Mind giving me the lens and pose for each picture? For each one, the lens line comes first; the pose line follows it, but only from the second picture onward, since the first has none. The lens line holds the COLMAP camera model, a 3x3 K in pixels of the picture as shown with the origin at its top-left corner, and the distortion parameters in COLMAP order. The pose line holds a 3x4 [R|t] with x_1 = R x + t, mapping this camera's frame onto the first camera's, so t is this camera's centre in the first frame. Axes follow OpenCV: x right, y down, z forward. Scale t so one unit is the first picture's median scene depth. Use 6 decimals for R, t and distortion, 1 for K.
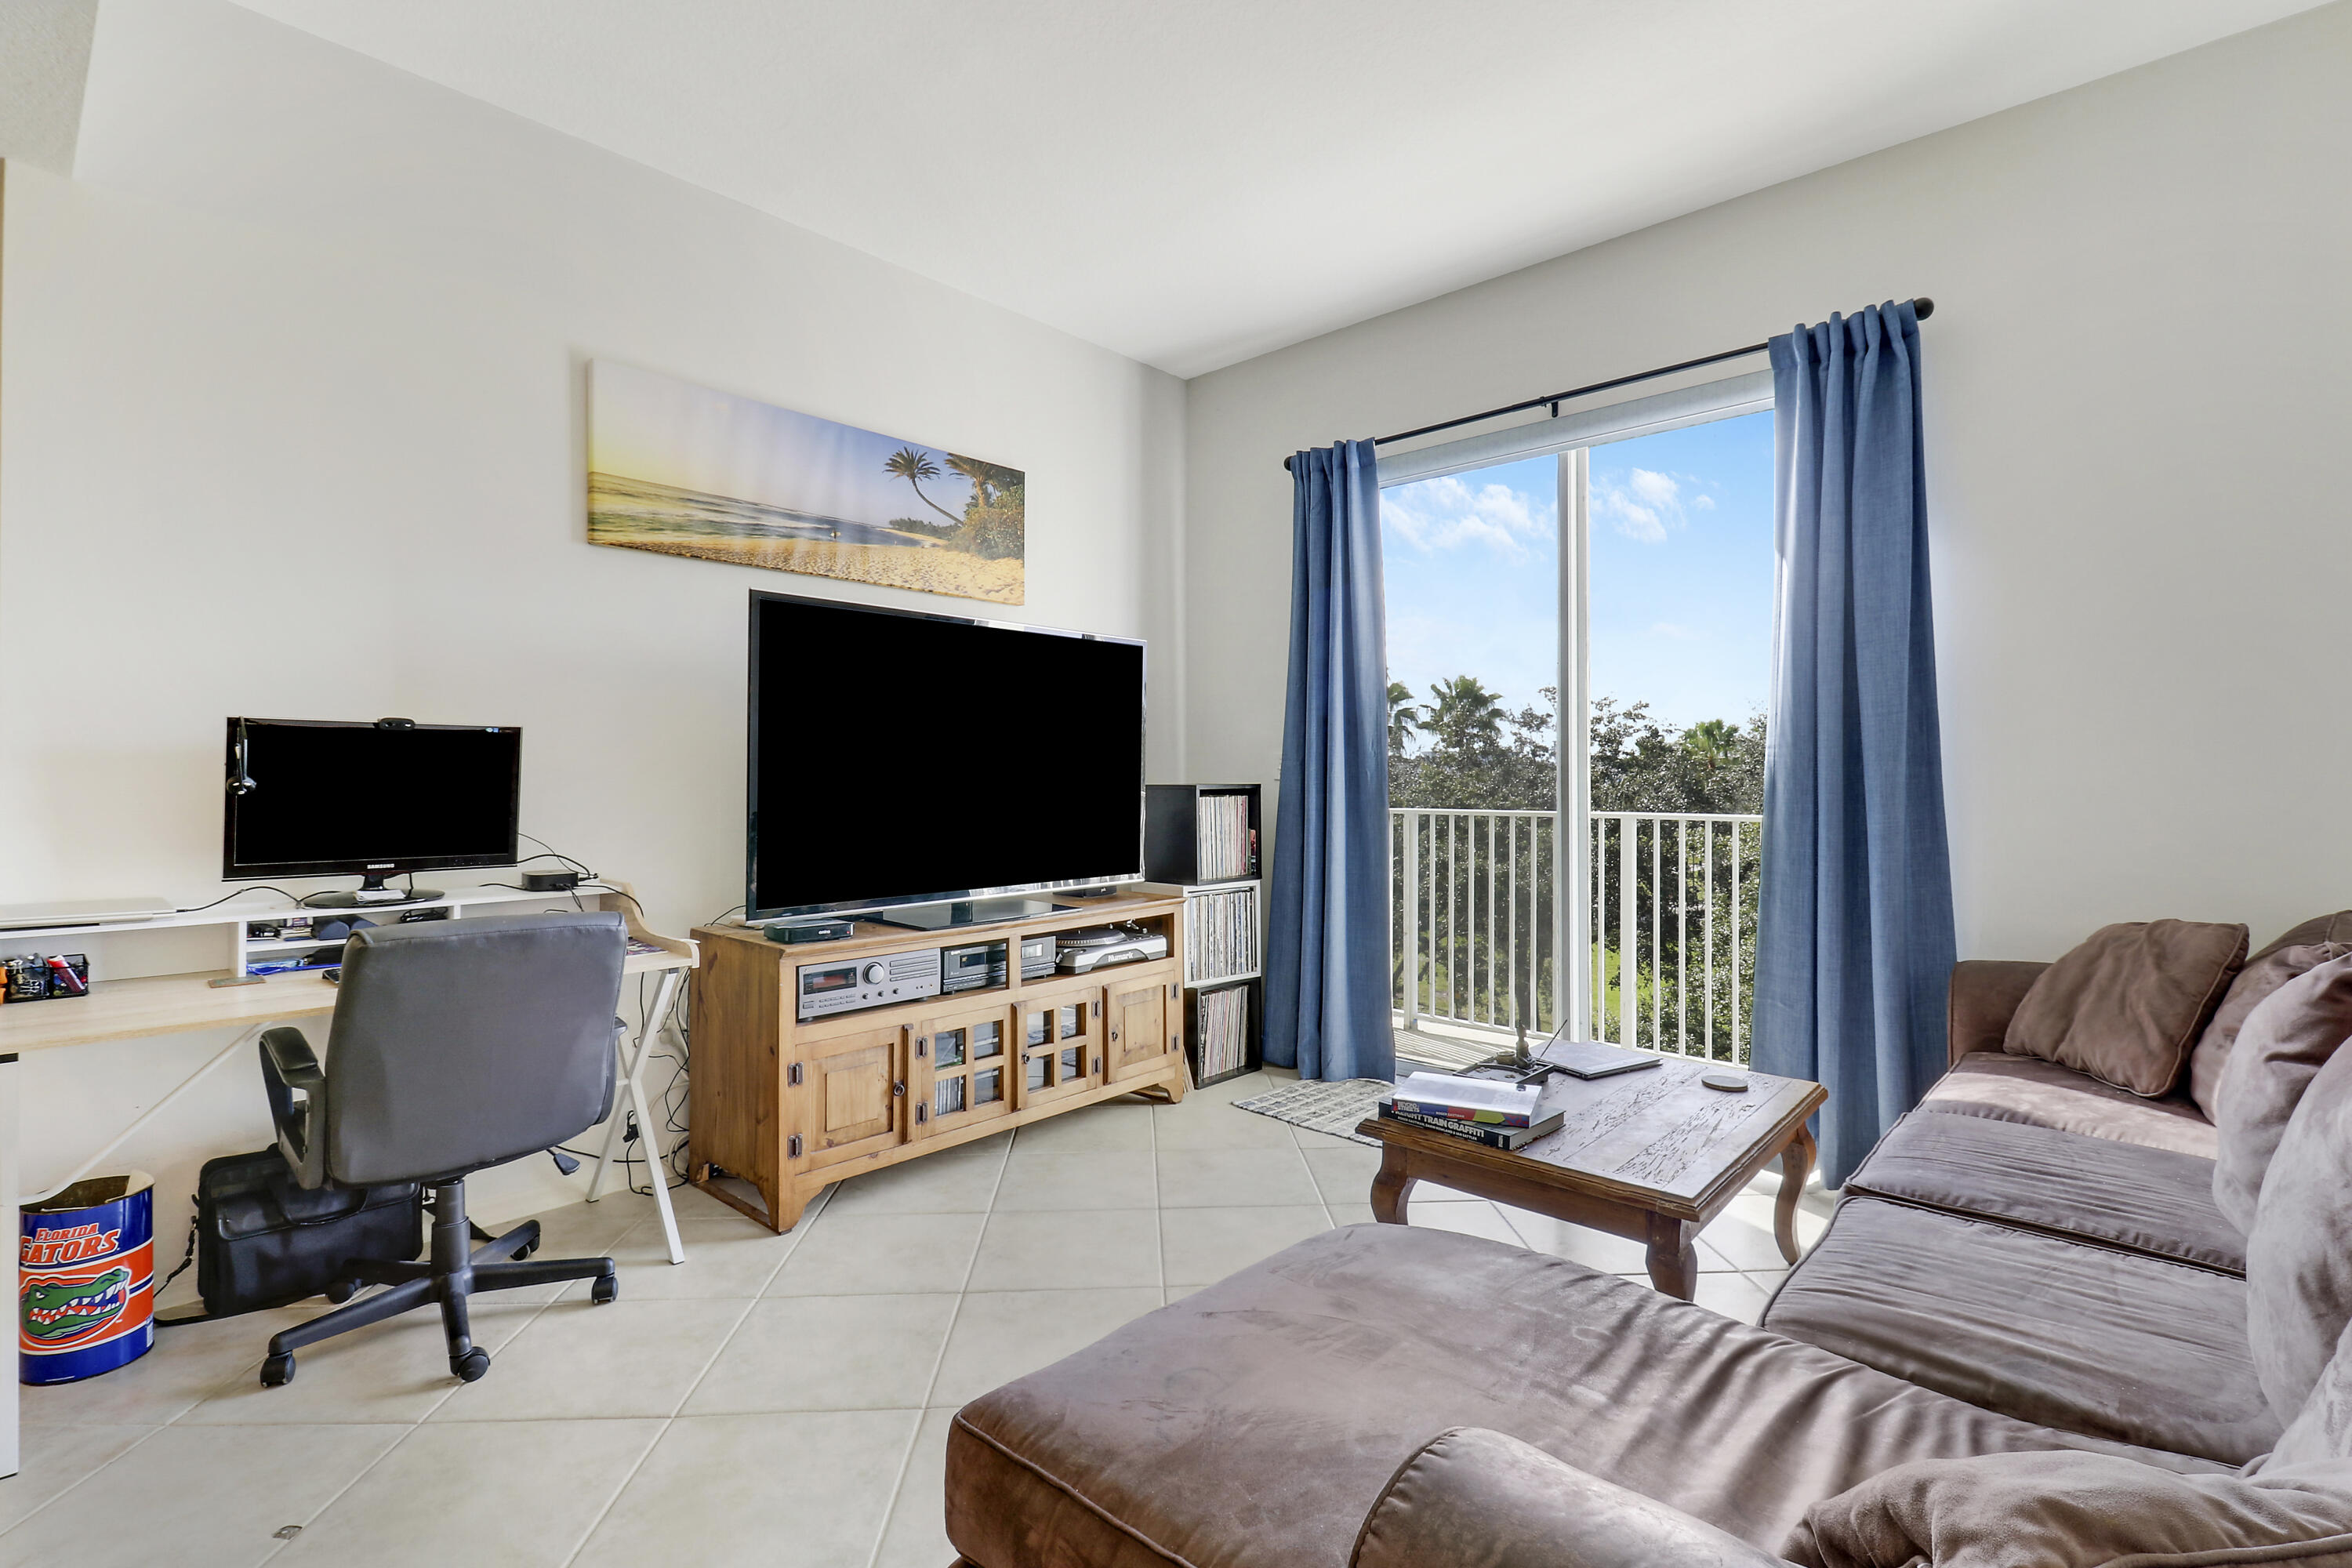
lens RADIAL K [[1094.5, 0, 1187.7], [0, 1094.5, 784.4], [0, 0, 1]] dist [0.001716, -0.008534]
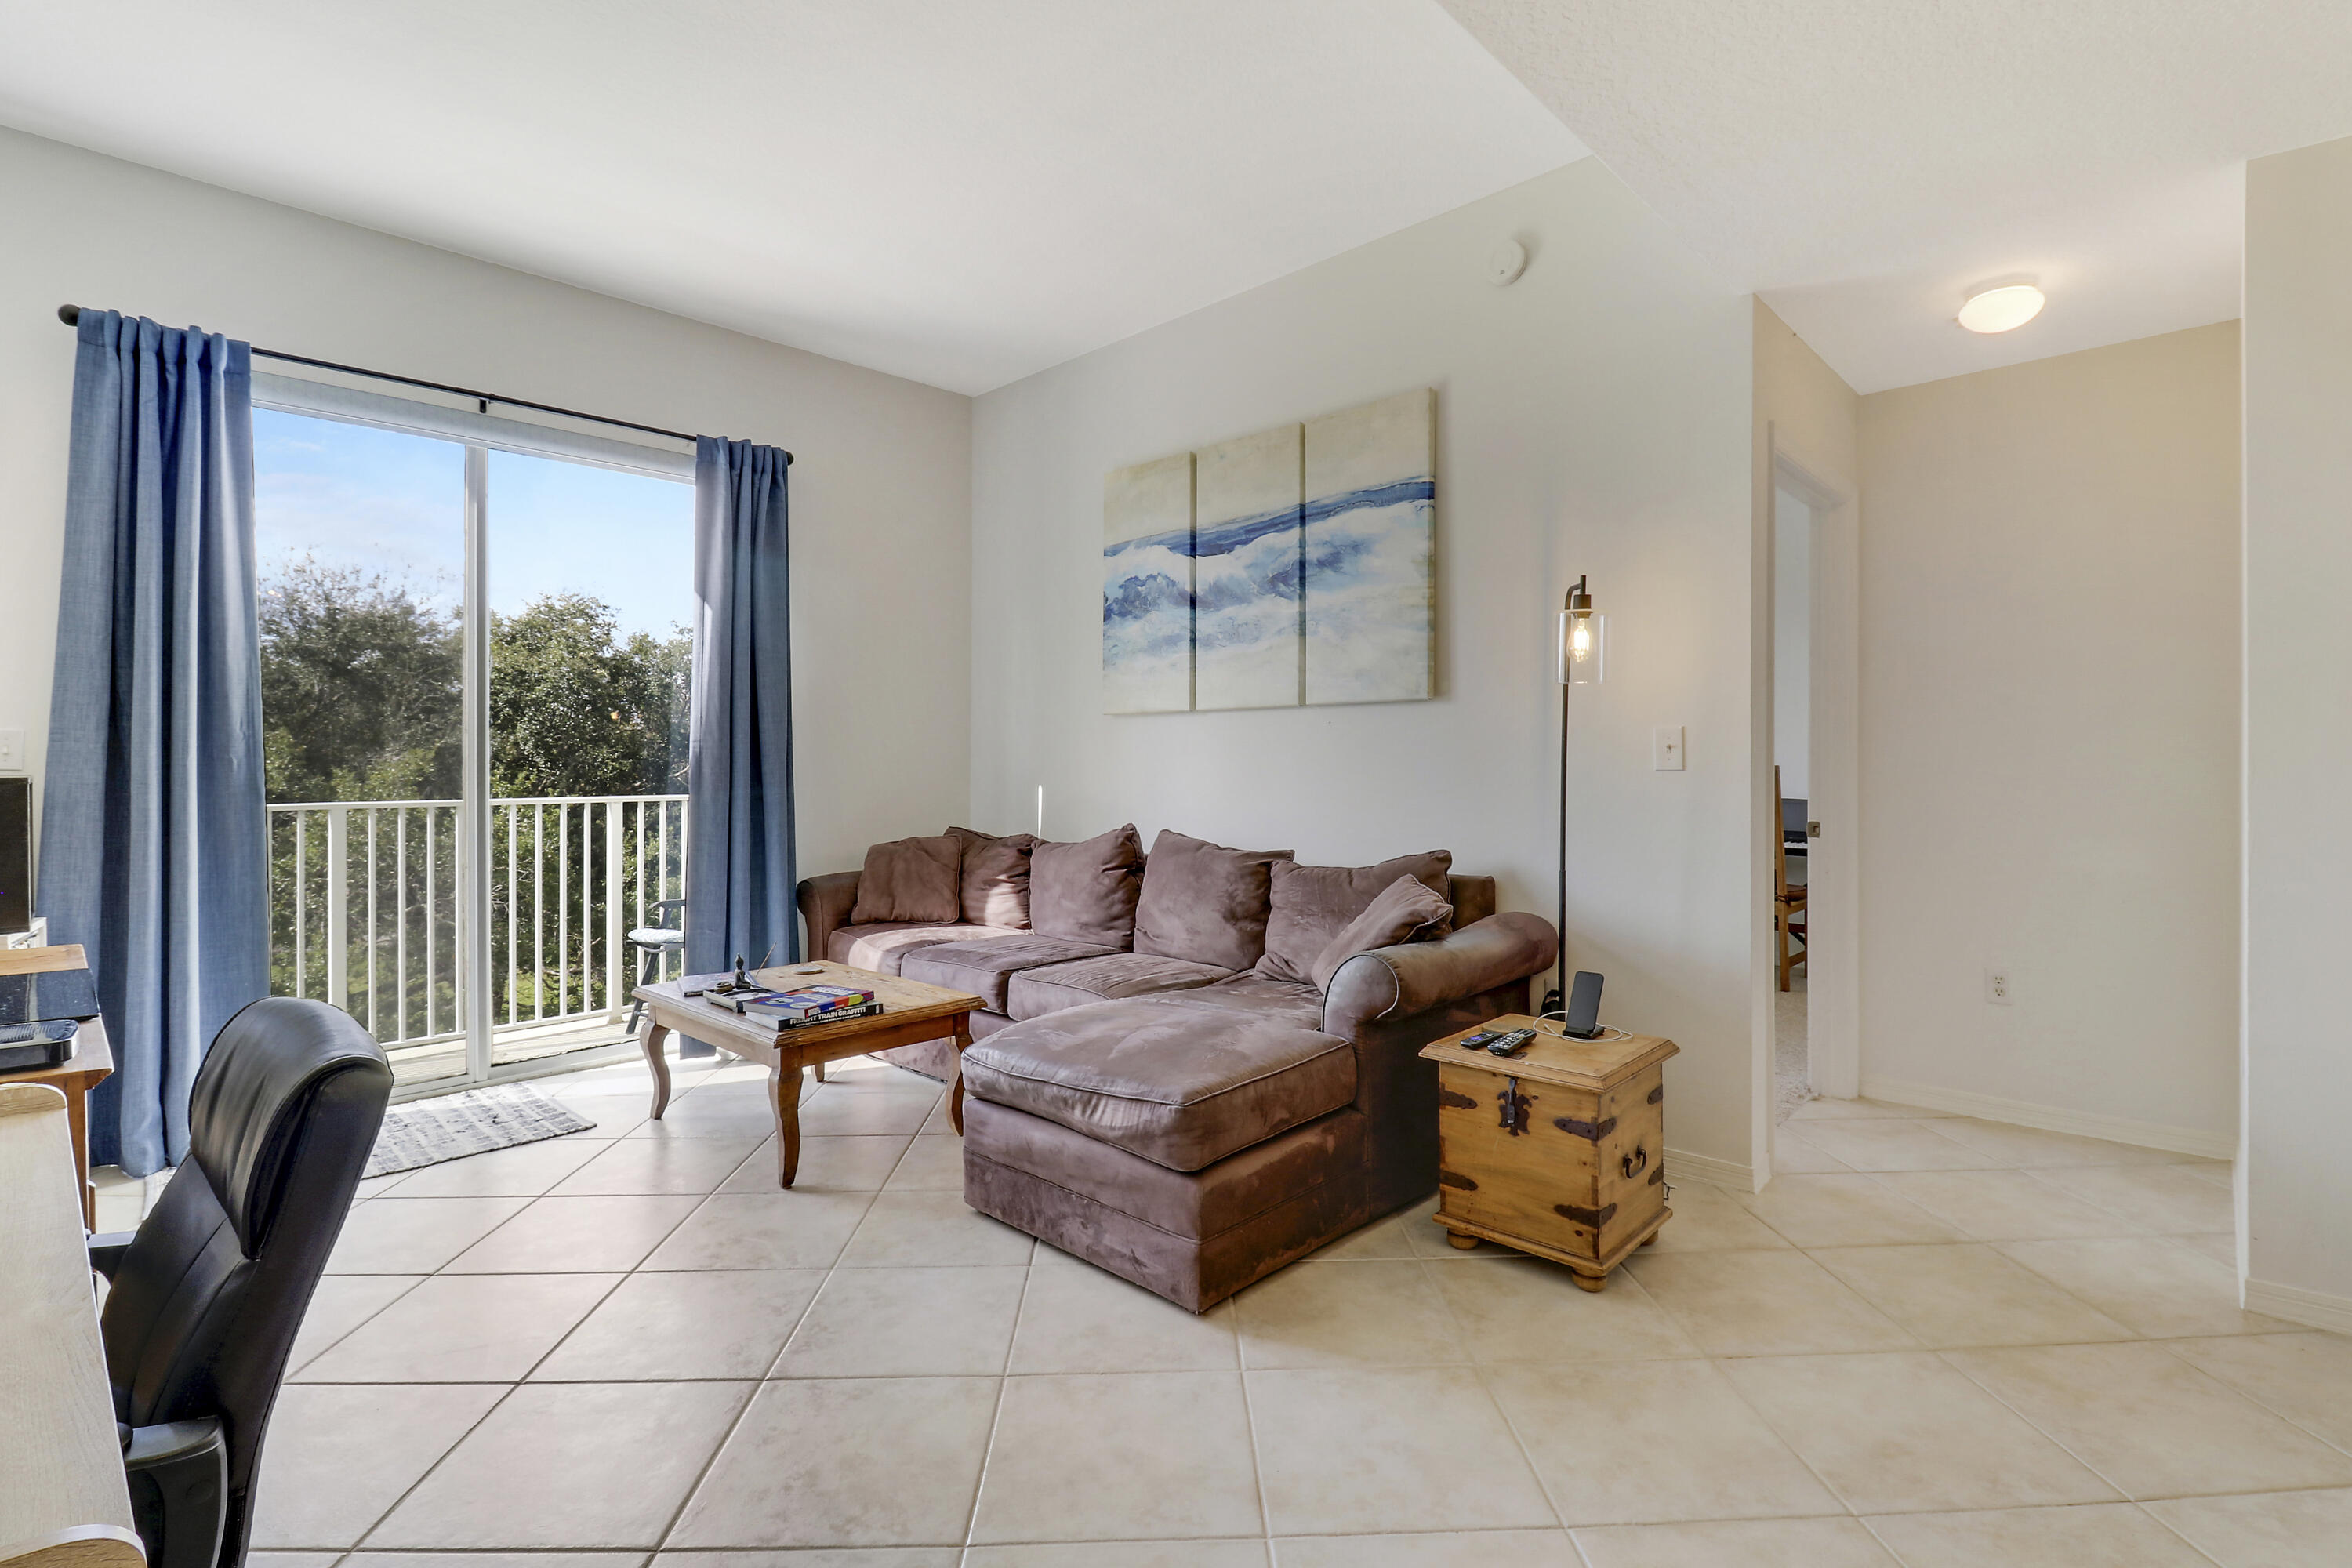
lens RADIAL K [[1094.5, 0, 1182.4], [0, 1094.5, 776.1], [0, 0, 1]] dist [0.001716, -0.008534]
pose [[0.035735, -0.012875, 0.999278, -0.801351], [0.010451, 0.999867, 0.012508, -0.002057], [-0.999307, 0.009997, 0.035865, 0.374817]]
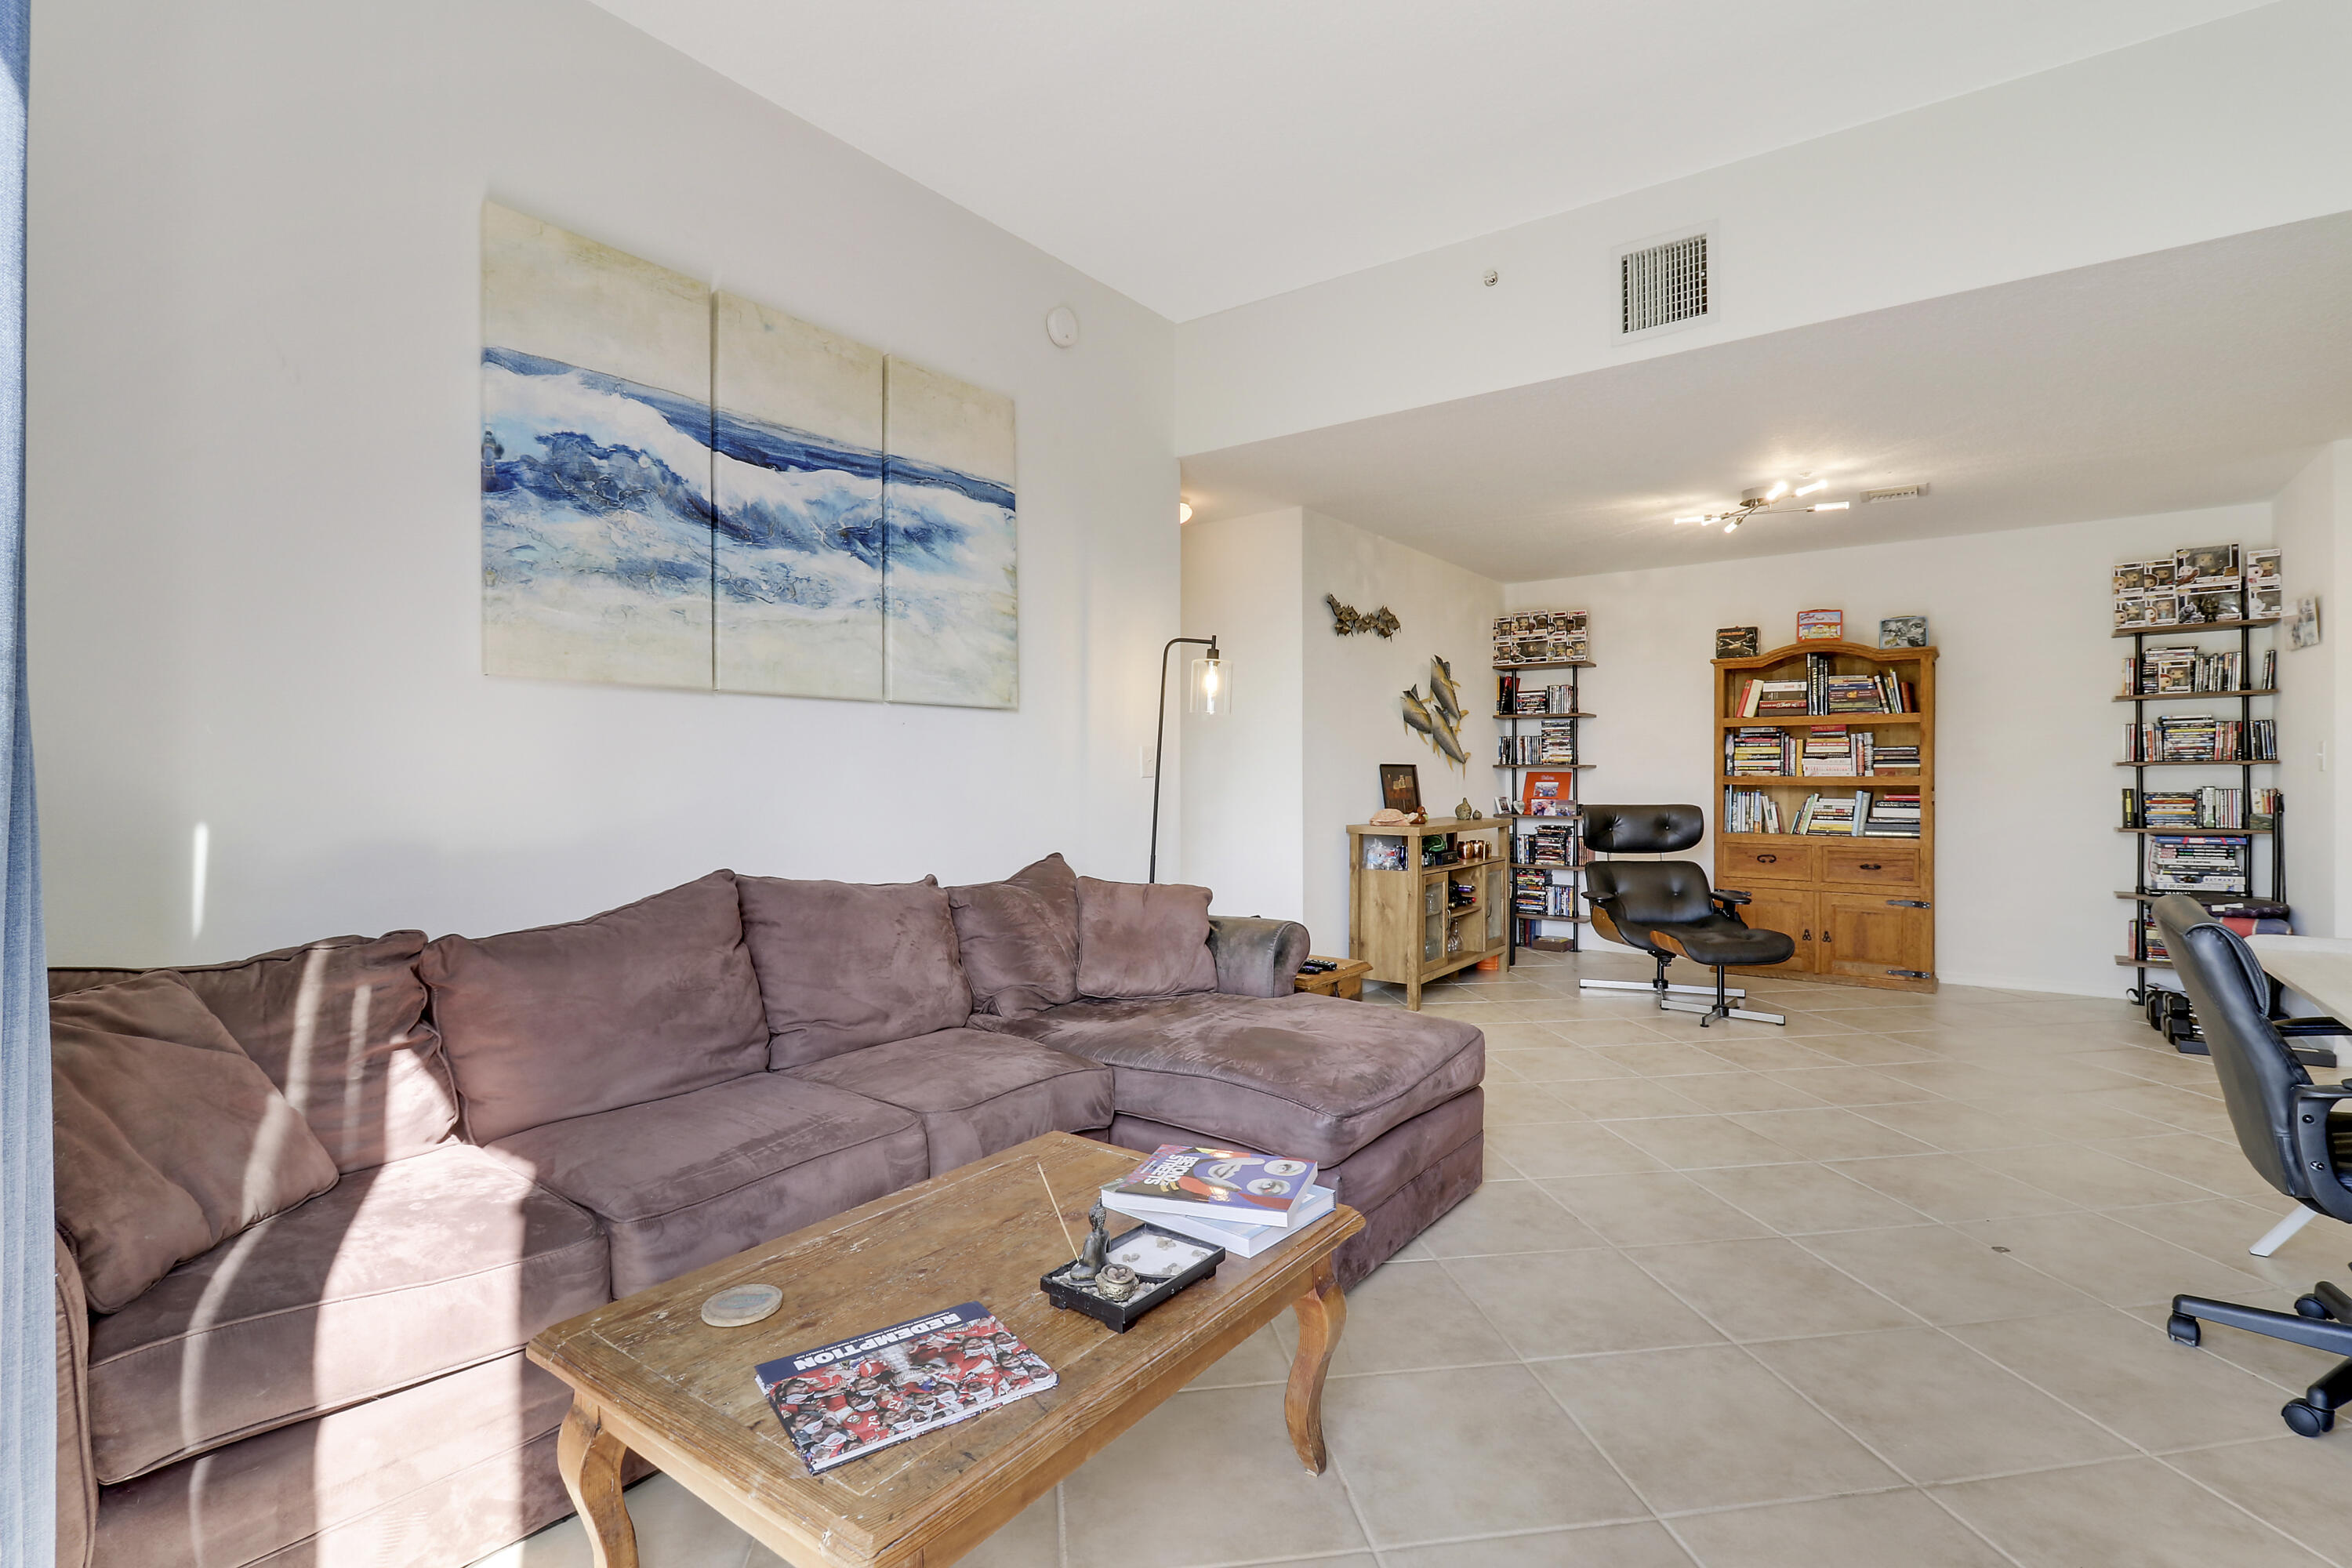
lens RADIAL K [[1094.5, 0, 1181.3], [0, 1094.5, 766.3], [0, 0, 1]] dist [0.001716, -0.008534]
pose [[-0.997741, 0.000748, -0.067178, 0.281118], [0.001104, 0.999985, -0.005274, -0.001091], [0.067173, -0.005336, -0.997727, 1.330925]]
